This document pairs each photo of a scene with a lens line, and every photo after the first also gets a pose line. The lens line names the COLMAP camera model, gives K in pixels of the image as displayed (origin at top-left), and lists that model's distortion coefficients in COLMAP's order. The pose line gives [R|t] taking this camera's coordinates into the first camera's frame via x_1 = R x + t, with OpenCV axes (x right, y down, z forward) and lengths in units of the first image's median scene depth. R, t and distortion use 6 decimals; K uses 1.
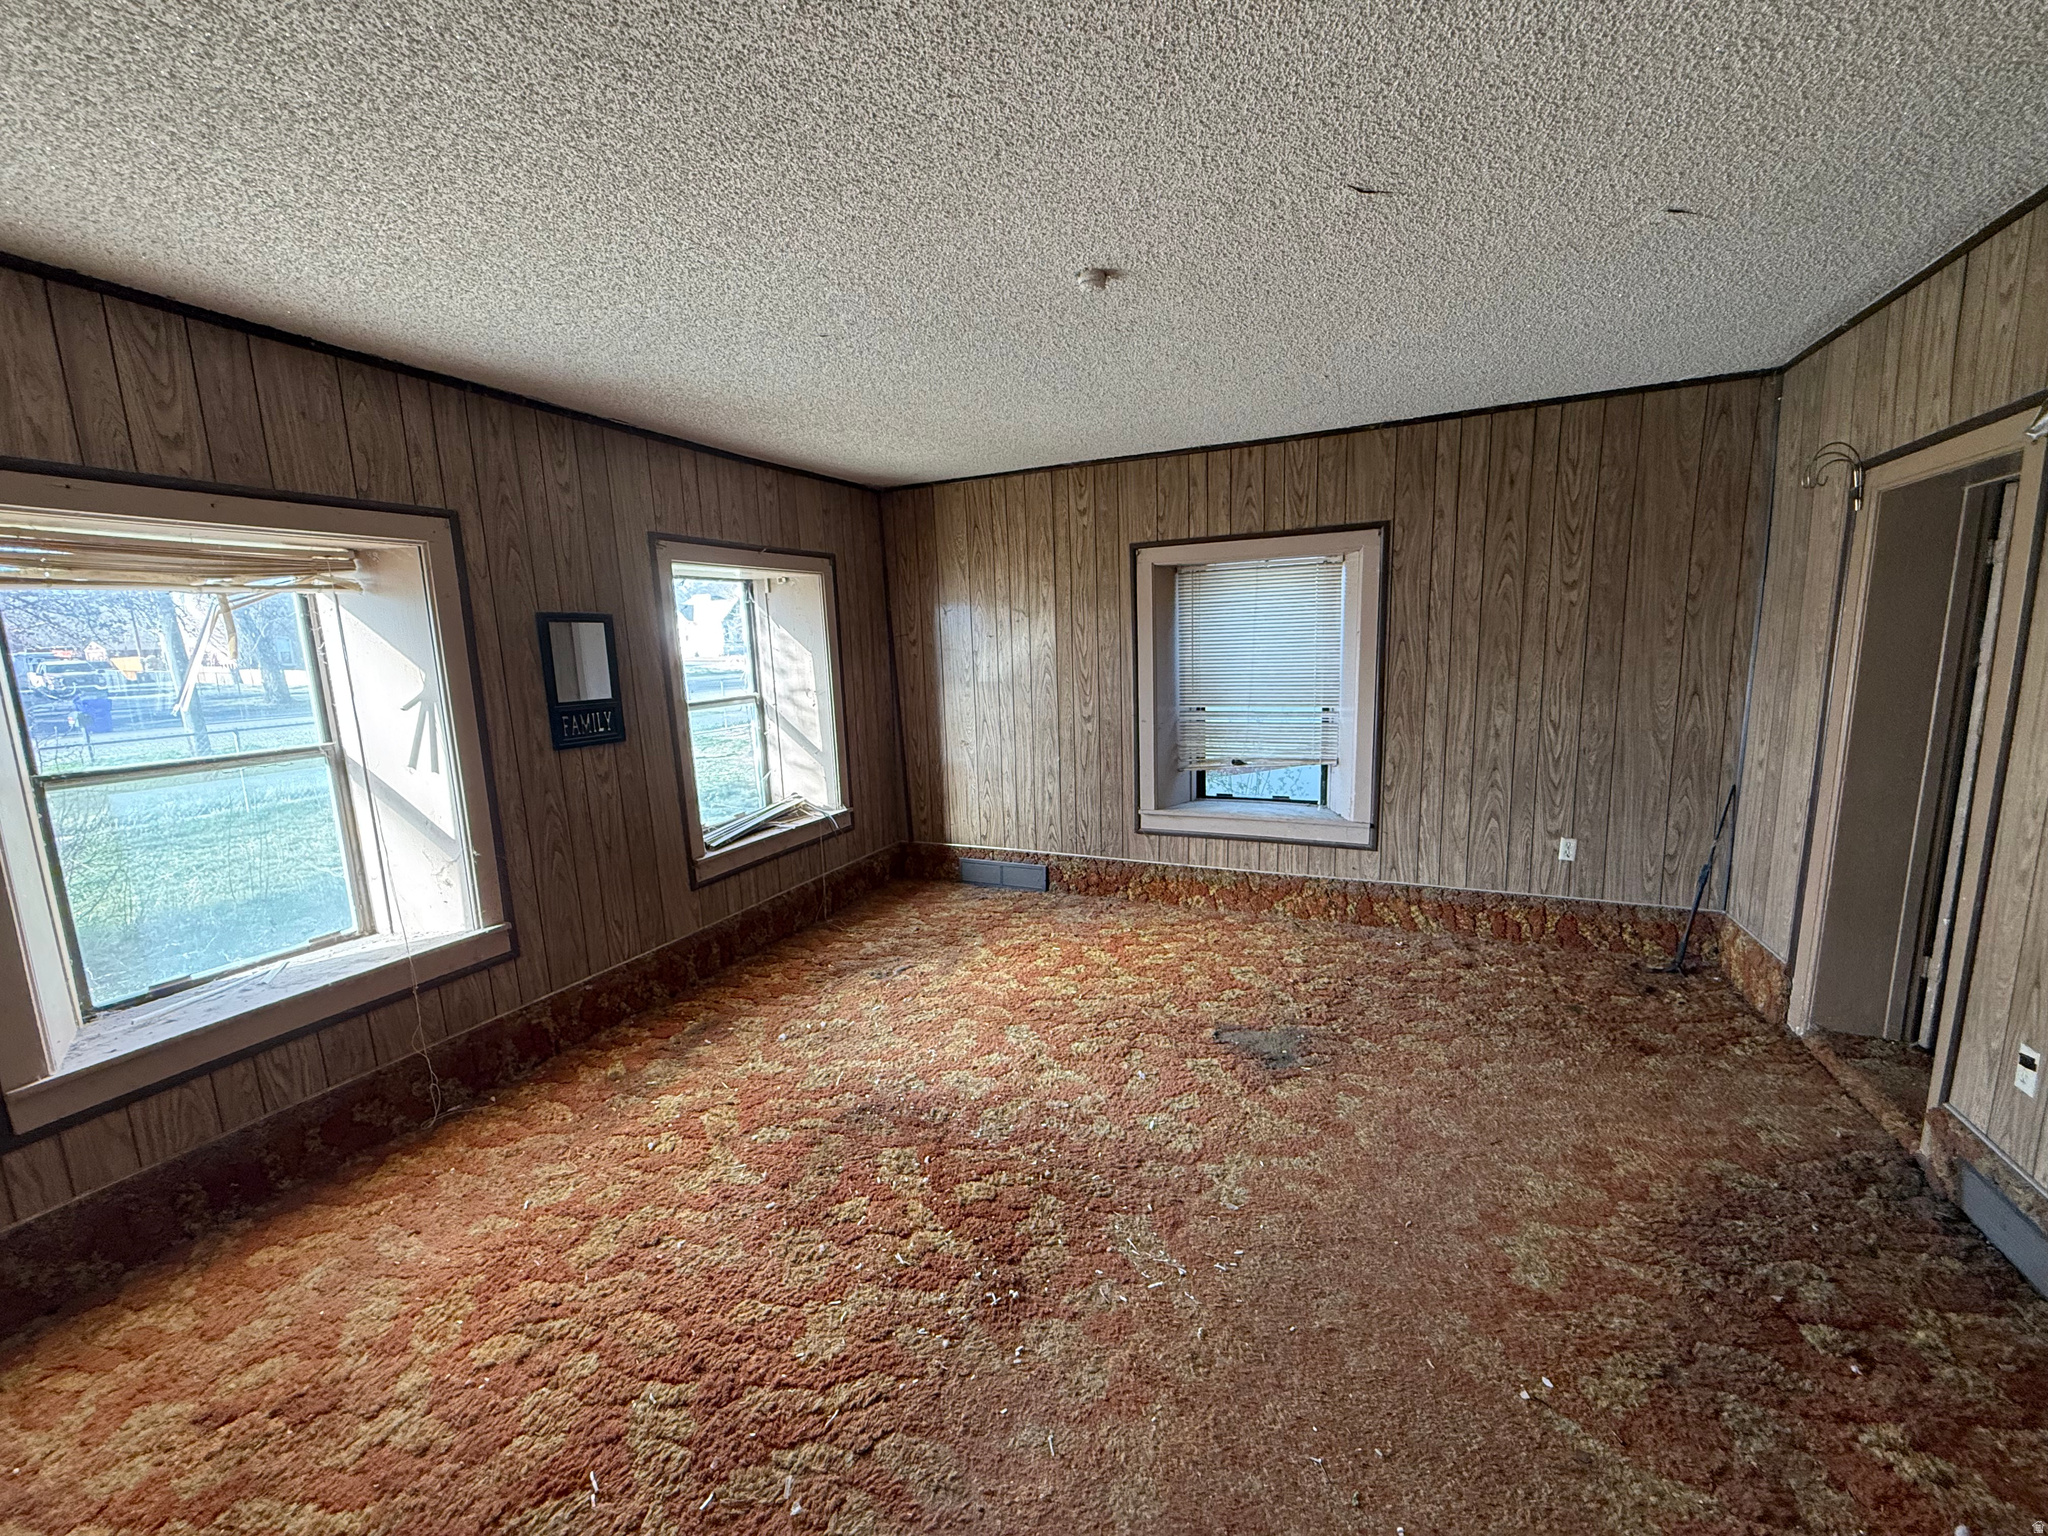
lens RADIAL K [[815.5, 0, 1030.0], [0, 815.5, 764.3], [0, 0, 1]] dist [0.000332, 0.000083]
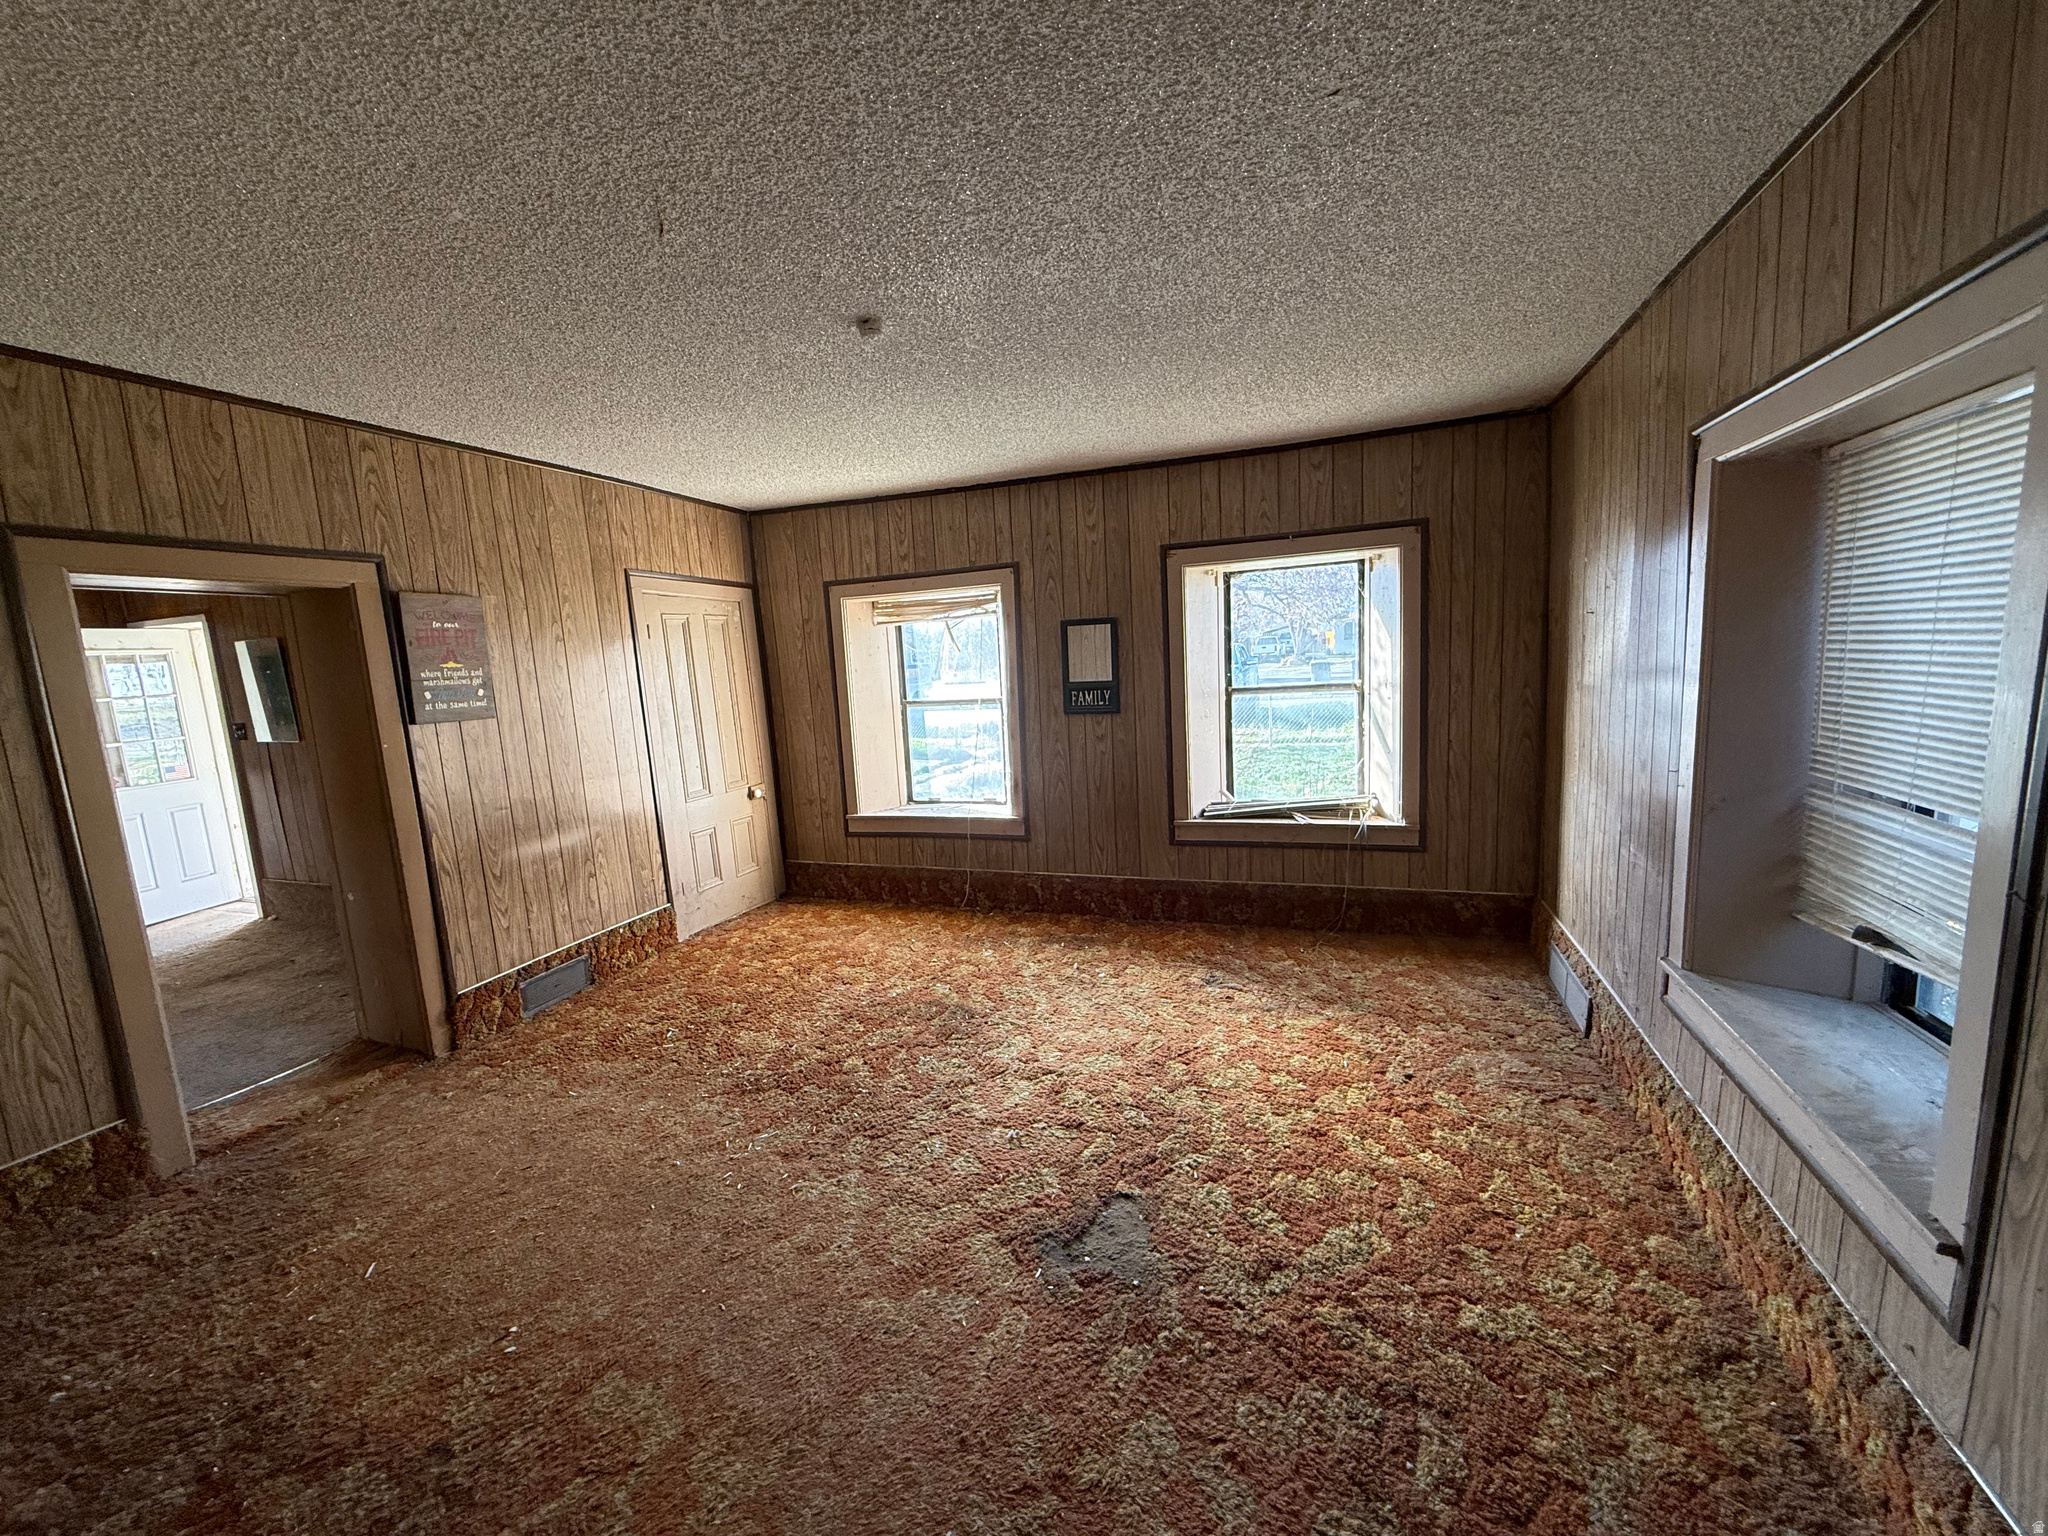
lens RADIAL K [[815.5, 0, 1011.0], [0, 815.5, 762.9], [0, 0, 1]] dist [0.000332, 0.000083]
pose [[0.059872, 0.161294, -0.985089, 0.857066], [-0.099840, 0.982878, 0.154864, -0.146310], [0.993201, 0.089079, 0.074951, 0.792621]]
